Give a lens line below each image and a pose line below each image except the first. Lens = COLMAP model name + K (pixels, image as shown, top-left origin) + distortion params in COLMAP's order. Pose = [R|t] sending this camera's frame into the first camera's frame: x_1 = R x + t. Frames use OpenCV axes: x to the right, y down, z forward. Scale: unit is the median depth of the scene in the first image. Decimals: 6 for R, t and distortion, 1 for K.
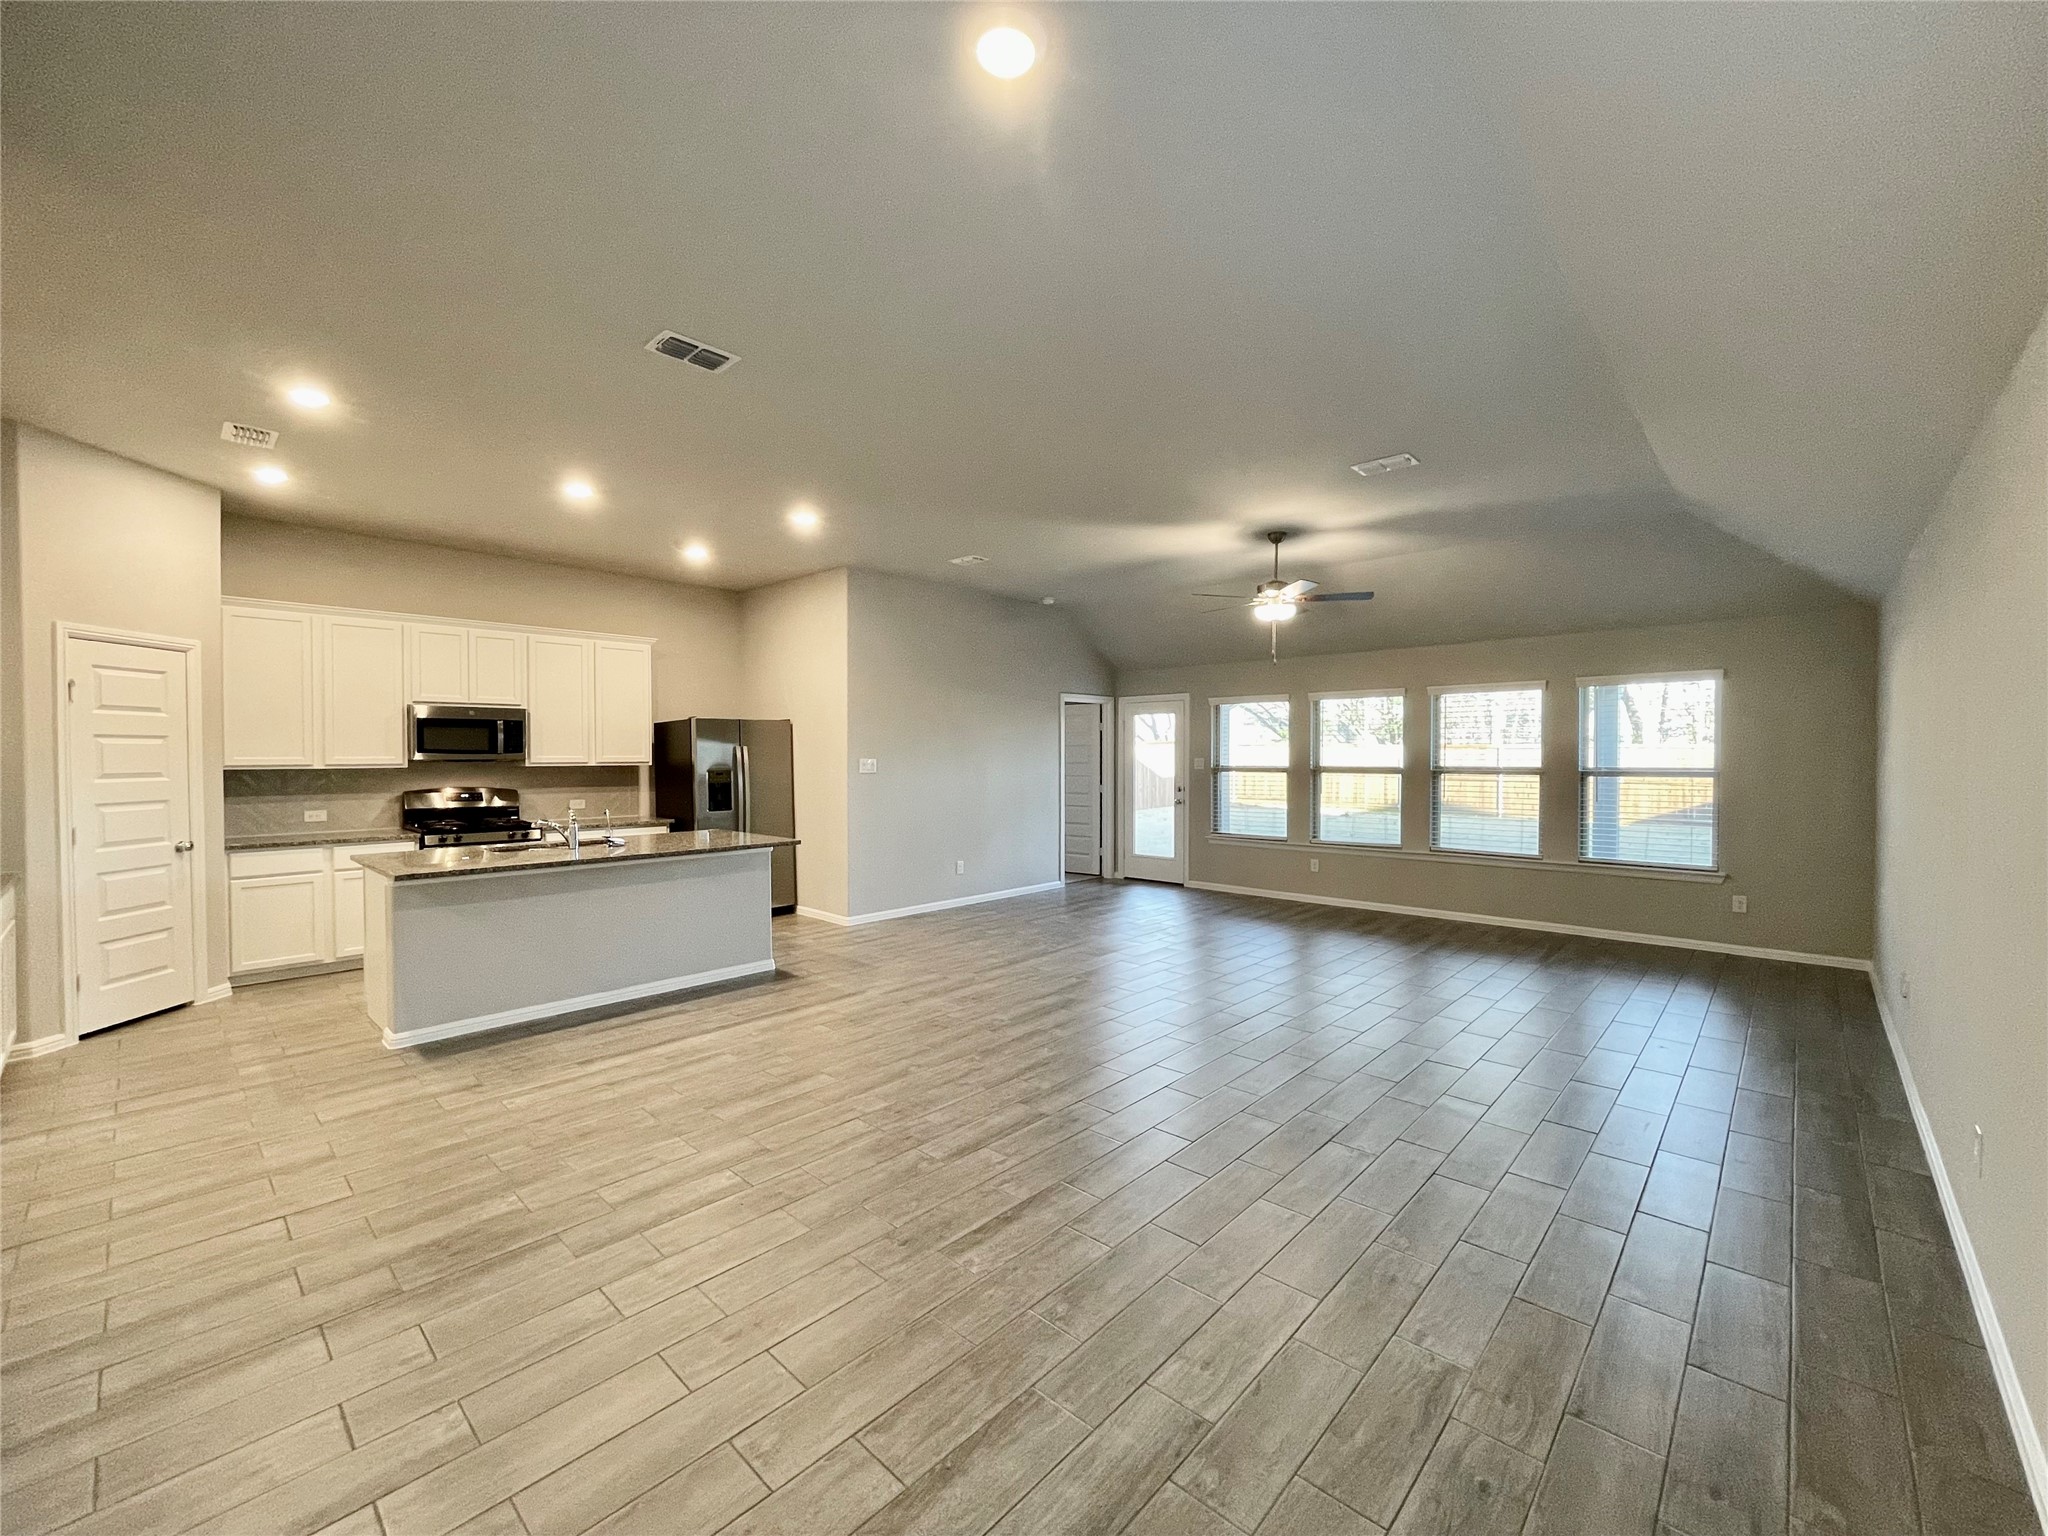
lens RADIAL K [[832.0, 0, 1028.7], [0, 832.0, 768.9], [0, 0, 1]] dist [-0.002685, -0.000070]
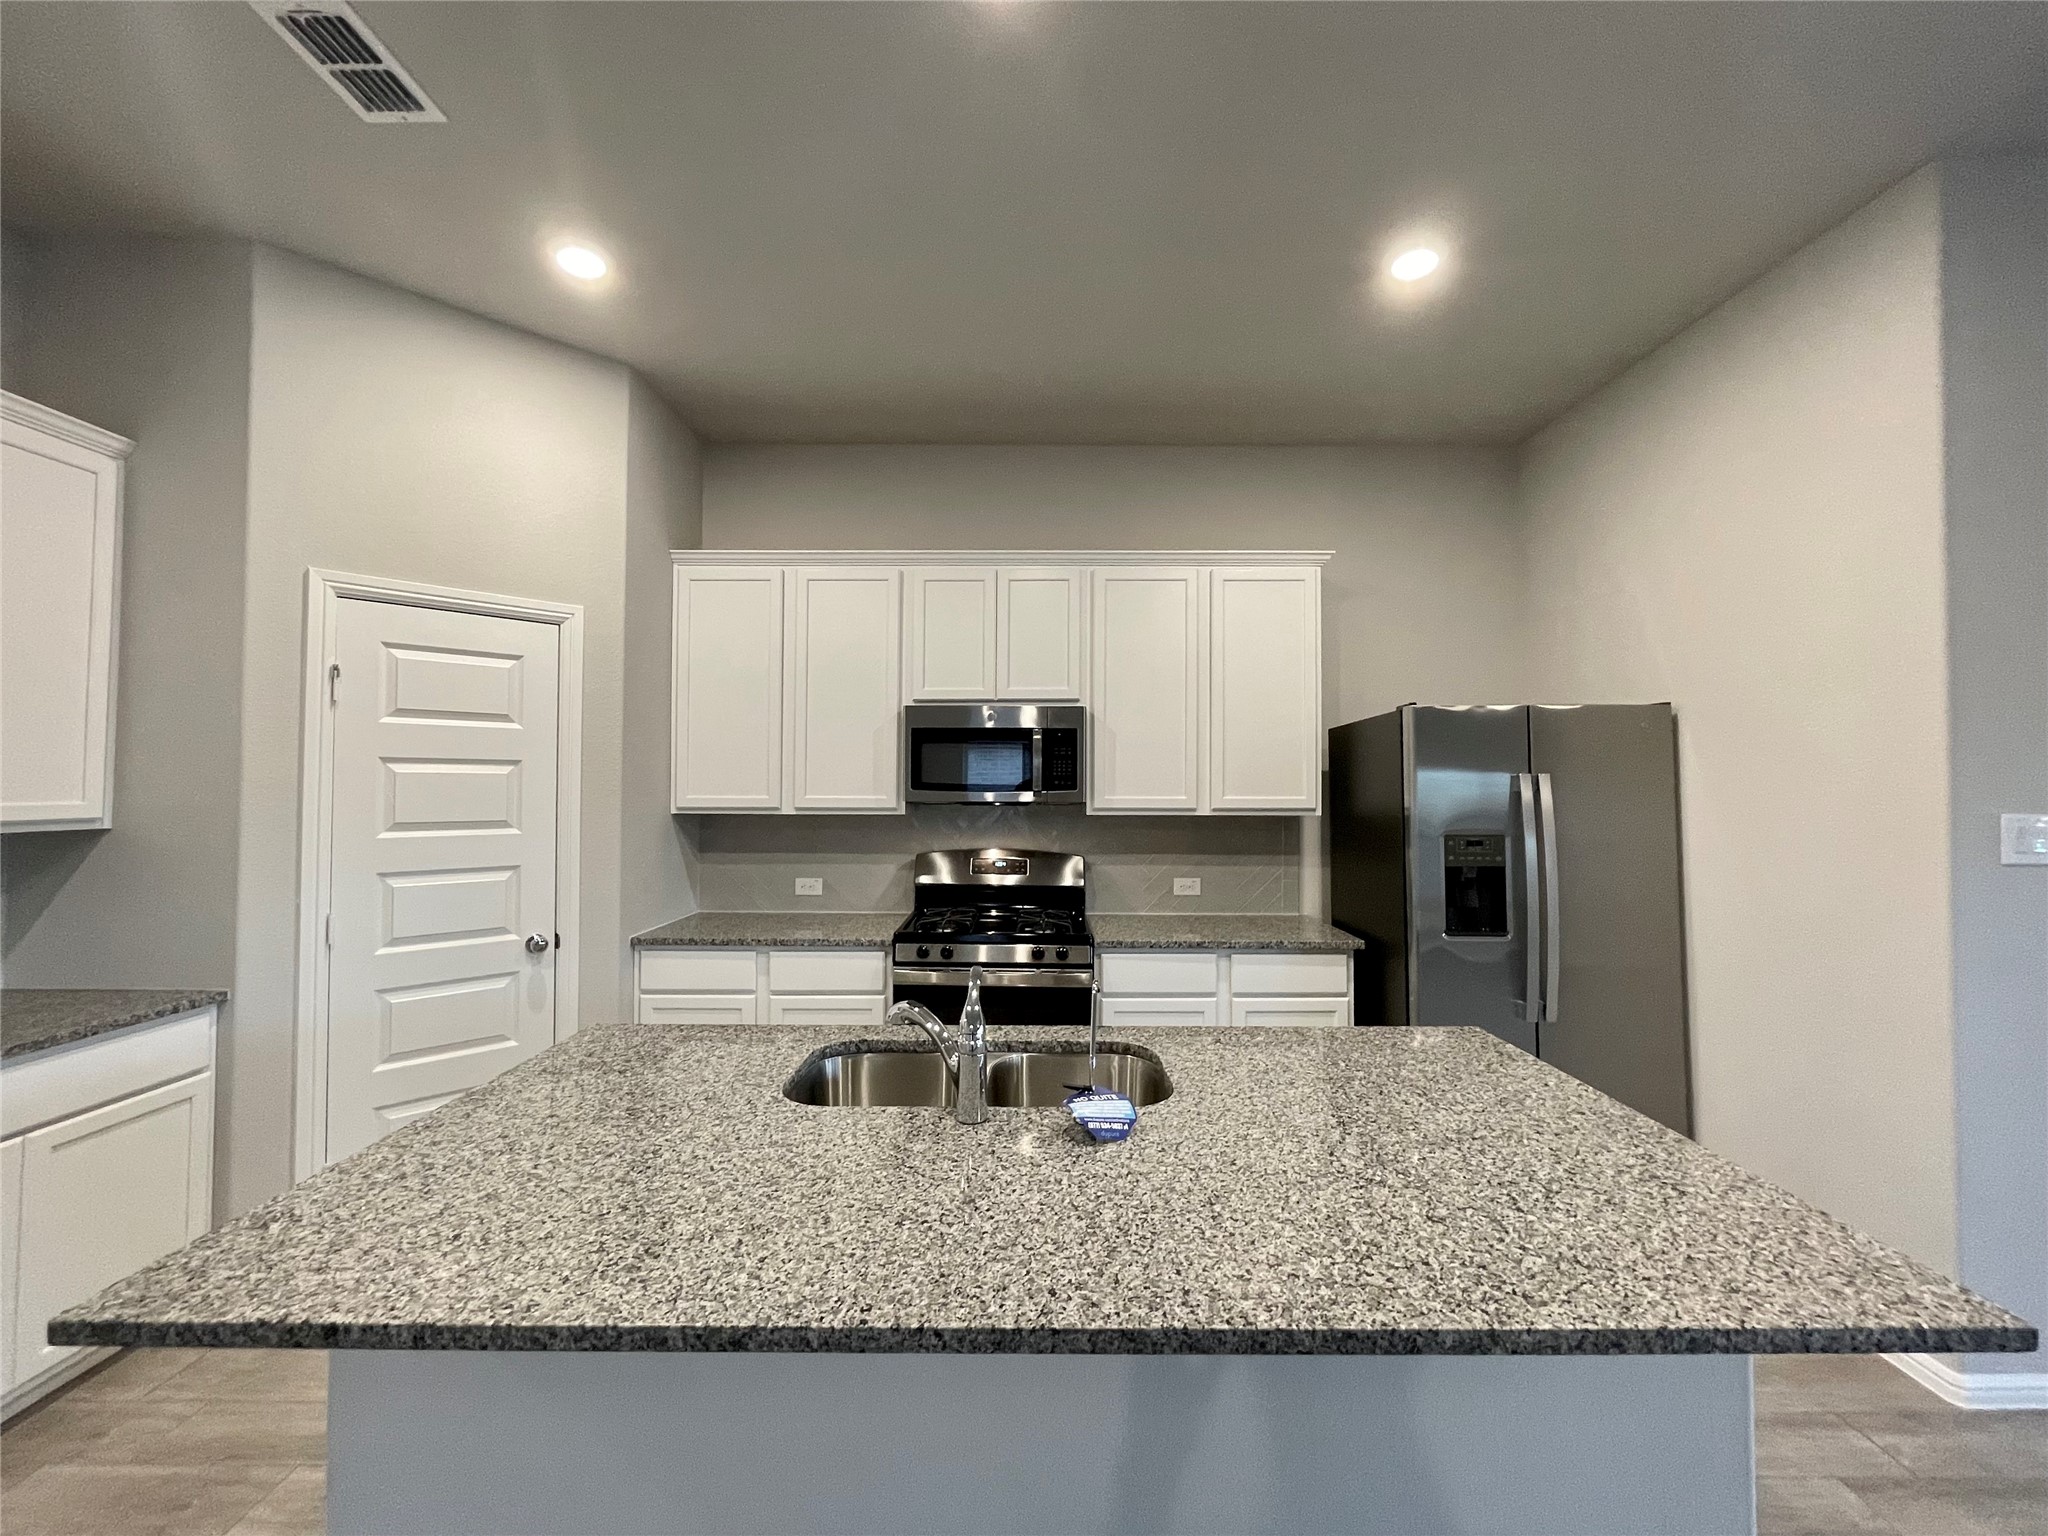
lens RADIAL K [[832.0, 0, 1028.7], [0, 832.0, 768.9], [0, 0, 1]] dist [-0.002685, -0.000070]
pose [[0.676486, -0.014351, -0.736316, -0.249008], [-0.016933, 0.999243, -0.035032, -0.013752], [0.736261, 0.036167, 0.675730, 0.640640]]
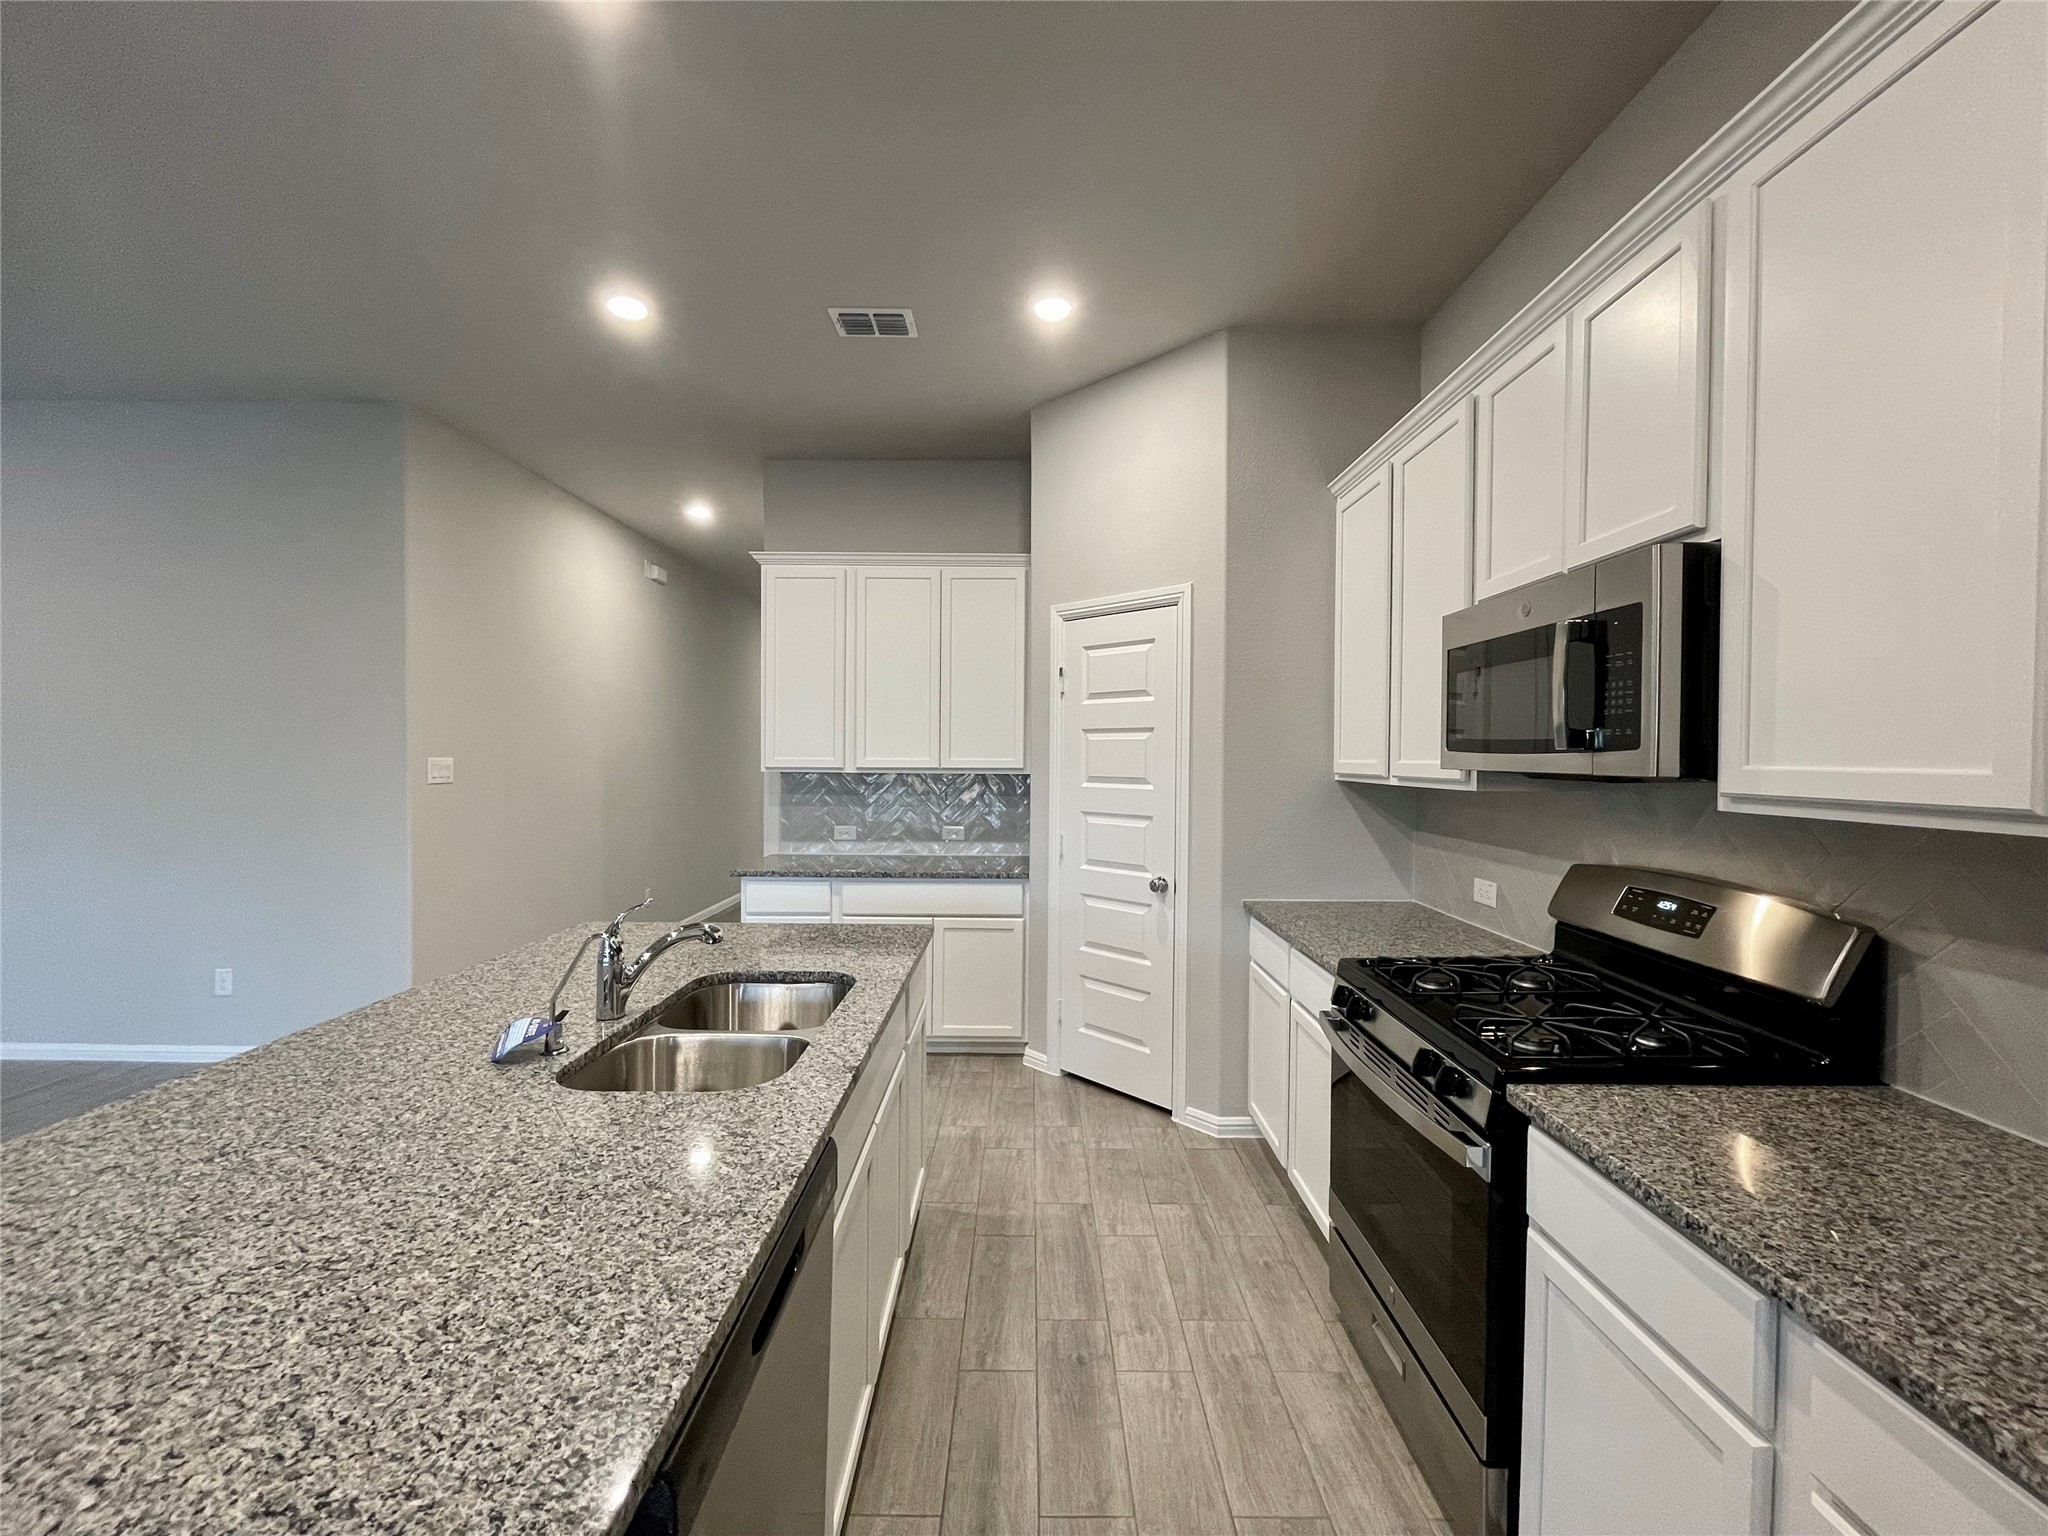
lens RADIAL K [[832.0, 0, 1028.7], [0, 832.0, 768.9], [0, 0, 1]] dist [-0.002685, -0.000070]
pose [[-0.736098, 0.006433, -0.676844, -0.347896], [-0.018583, 0.999386, 0.029708, -0.017484], [0.676620, 0.034446, -0.735526, 1.085034]]
